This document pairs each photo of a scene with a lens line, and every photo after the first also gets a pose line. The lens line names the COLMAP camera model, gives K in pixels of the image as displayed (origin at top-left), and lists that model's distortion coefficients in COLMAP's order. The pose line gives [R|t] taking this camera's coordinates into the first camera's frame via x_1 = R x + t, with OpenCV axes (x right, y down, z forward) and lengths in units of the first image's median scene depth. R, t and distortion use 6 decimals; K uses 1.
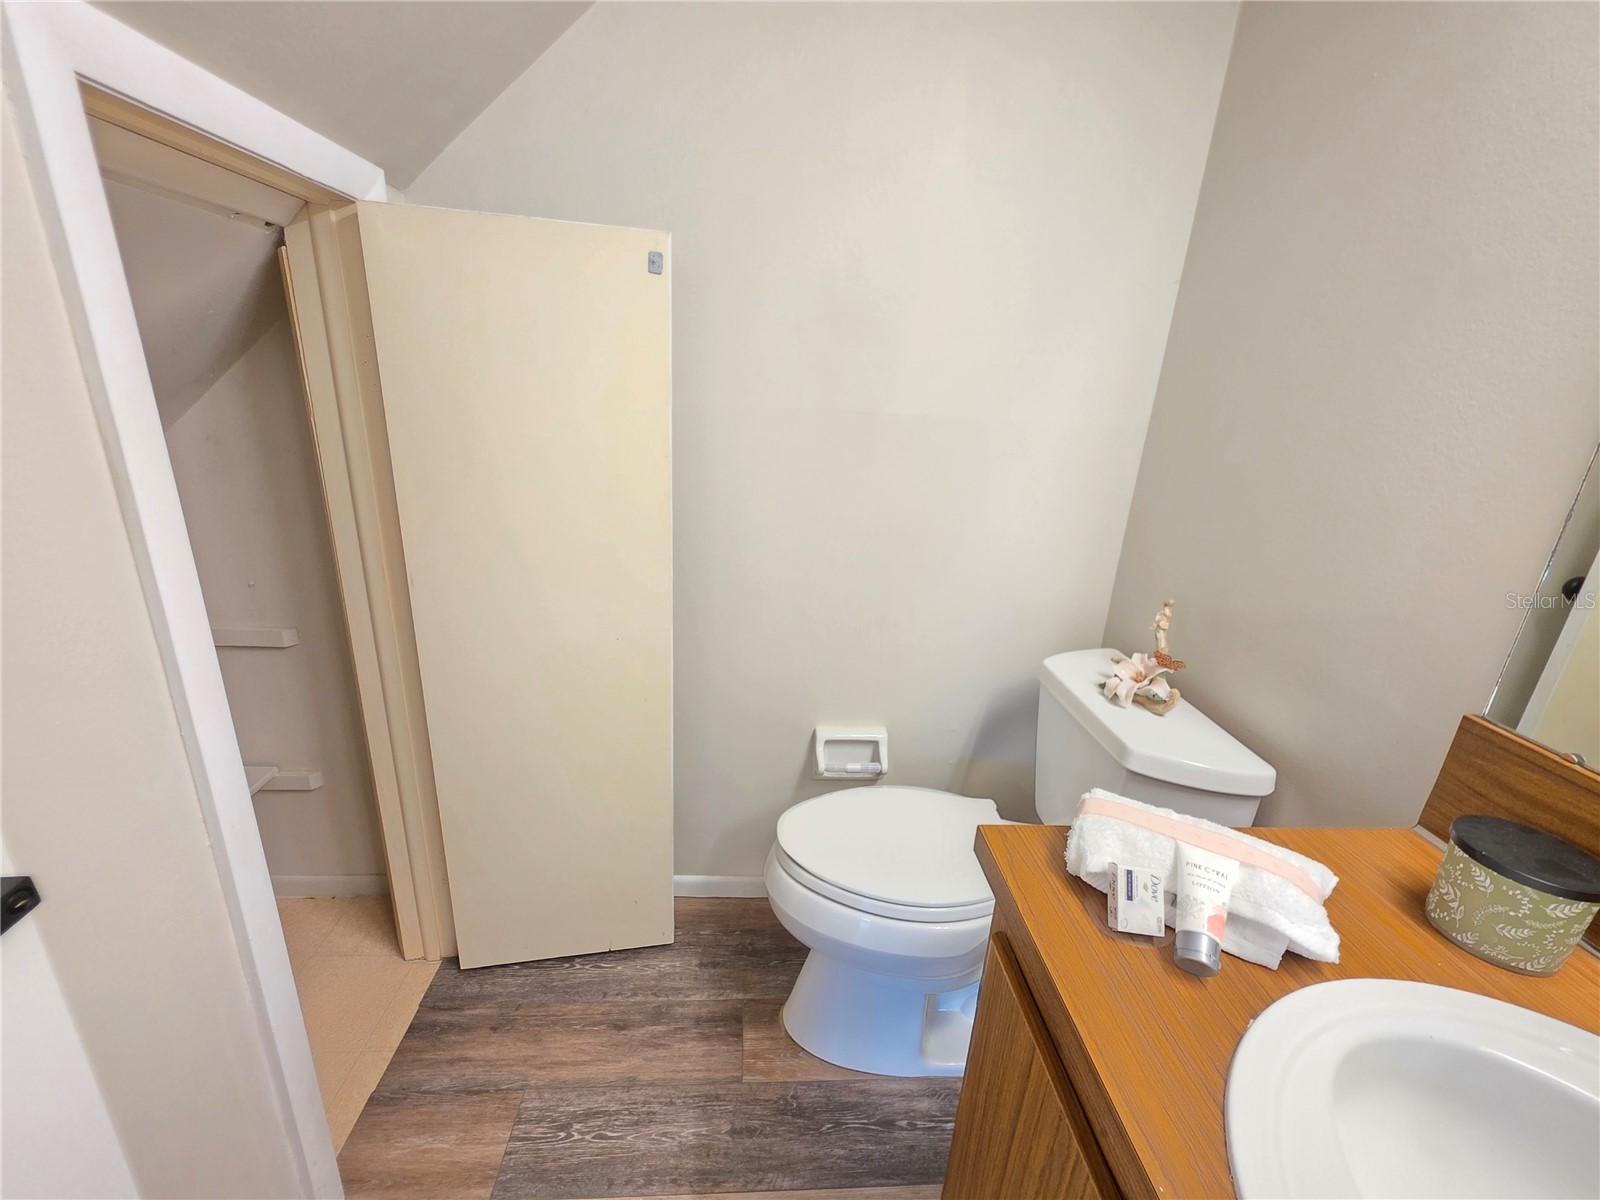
lens RADIAL K [[669.7, 0, 800.1], [0, 669.7, 602.3], [0, 0, 1]] dist [-0.001241, -0.000073]
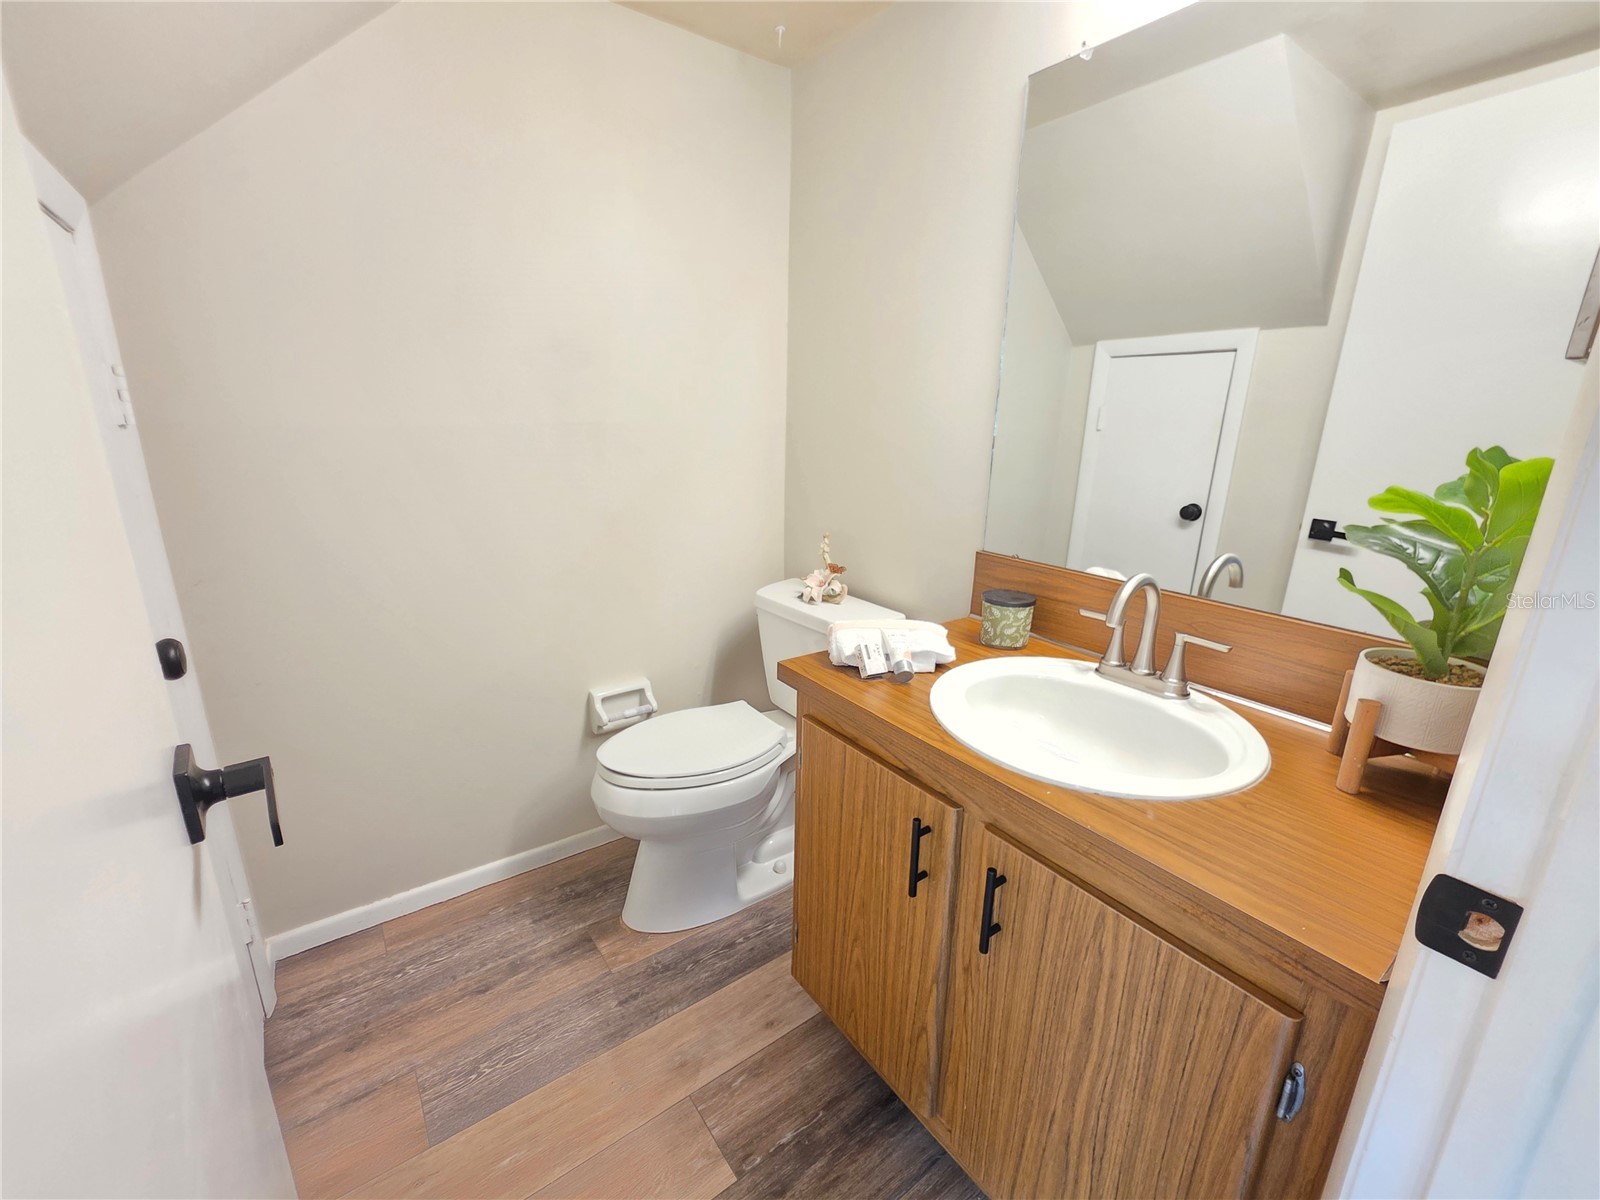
lens RADIAL K [[669.7, 0, 800.1], [0, 669.7, 602.3], [0, 0, 1]] dist [-0.001241, -0.000073]
pose [[0.842624, -0.184696, 0.505838, -0.295921], [0.197604, 0.979864, 0.028608, 0.094363], [-0.500936, 0.075850, 0.862154, -0.270861]]
